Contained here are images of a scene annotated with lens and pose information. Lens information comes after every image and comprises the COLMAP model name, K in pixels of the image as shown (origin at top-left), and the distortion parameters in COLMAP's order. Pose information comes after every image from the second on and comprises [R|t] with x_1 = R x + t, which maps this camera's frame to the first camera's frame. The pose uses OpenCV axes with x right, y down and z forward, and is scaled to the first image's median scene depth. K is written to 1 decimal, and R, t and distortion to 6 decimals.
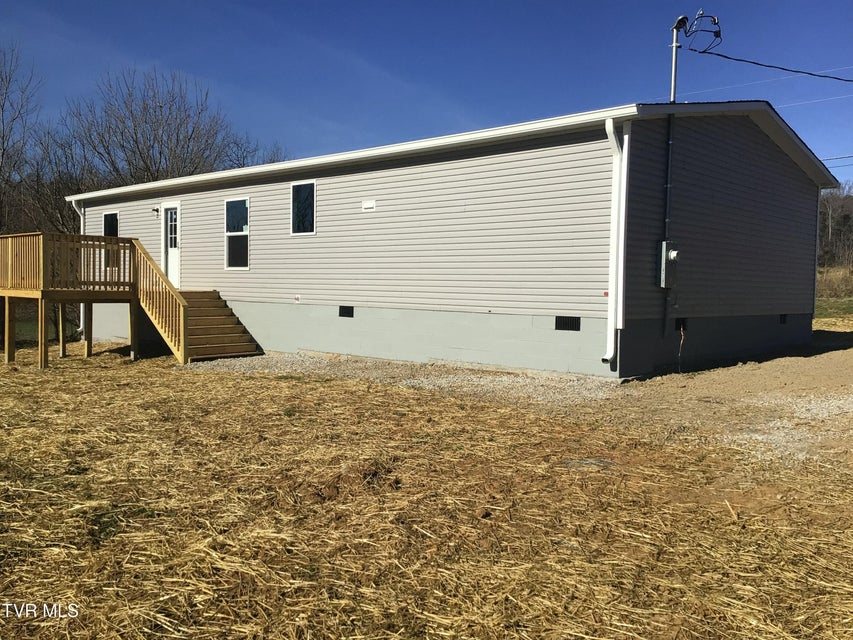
lens RADIAL K [[763.4, 0, 426.8], [0, 763.4, 319.6], [0, 0, 1]] dist [0.059220, -0.077638]
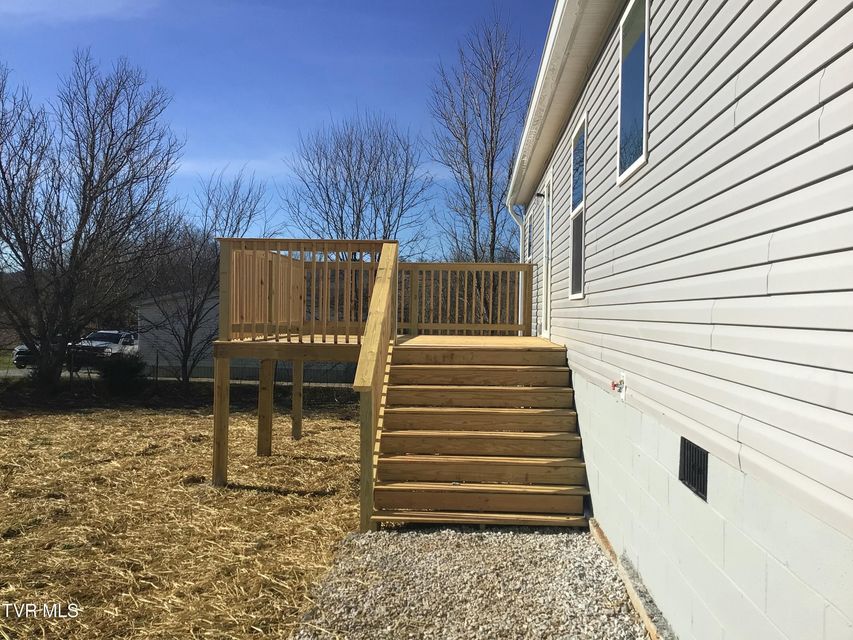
lens RADIAL K [[763.4, 0, 426.5], [0, 763.4, 321.3], [0, 0, 1]] dist [0.059220, -0.077638]
pose [[0.641267, 0.003111, -0.767311, 0.020222], [-0.042556, 0.998597, -0.031516, -0.047319], [0.766137, 0.052864, 0.640500, 0.879190]]
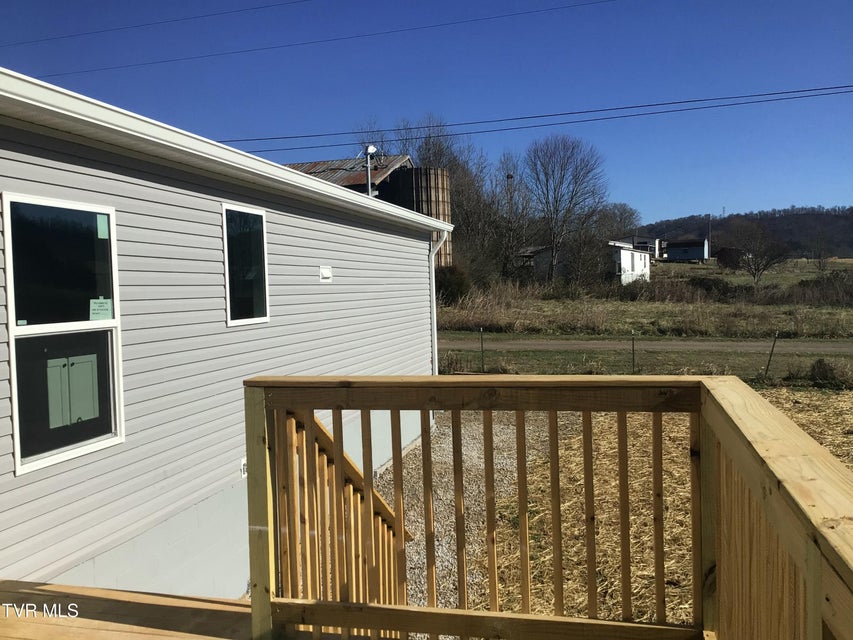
lens RADIAL K [[763.4, 0, 425.5], [0, 763.4, 320.5], [0, 0, 1]] dist [0.059220, -0.077638]
pose [[-0.490348, -0.038247, 0.870687, -0.717104], [0.063096, 0.994857, 0.079236, -0.166253], [-0.869240, 0.093790, -0.485413, 1.325624]]
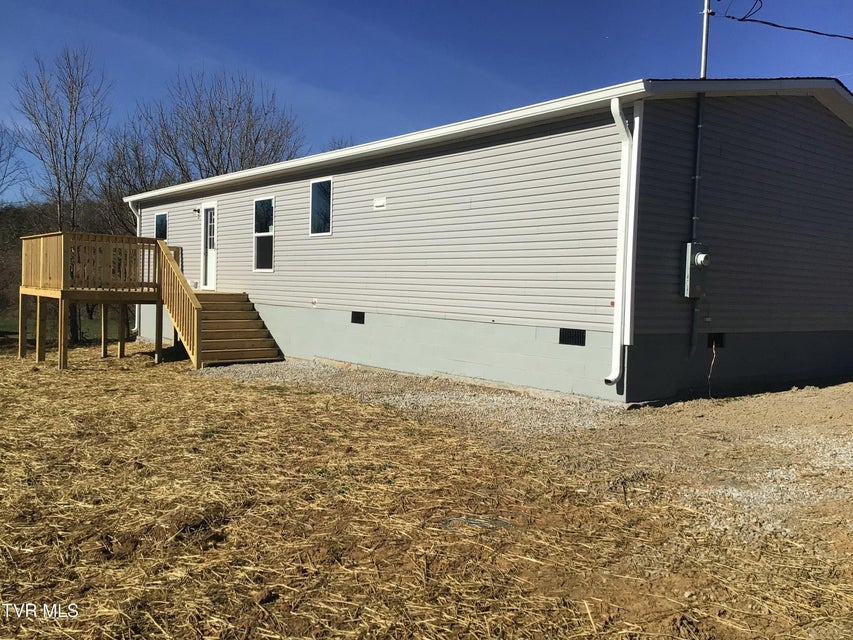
lens RADIAL K [[763.4, 0, 429.3], [0, 763.4, 317.6], [0, 0, 1]] dist [0.059220, -0.077638]
pose [[0.989776, 0.018295, -0.141454, 0.124715], [-0.019357, 0.999794, -0.006137, -0.007129], [0.141312, 0.008813, 0.989926, 0.101329]]
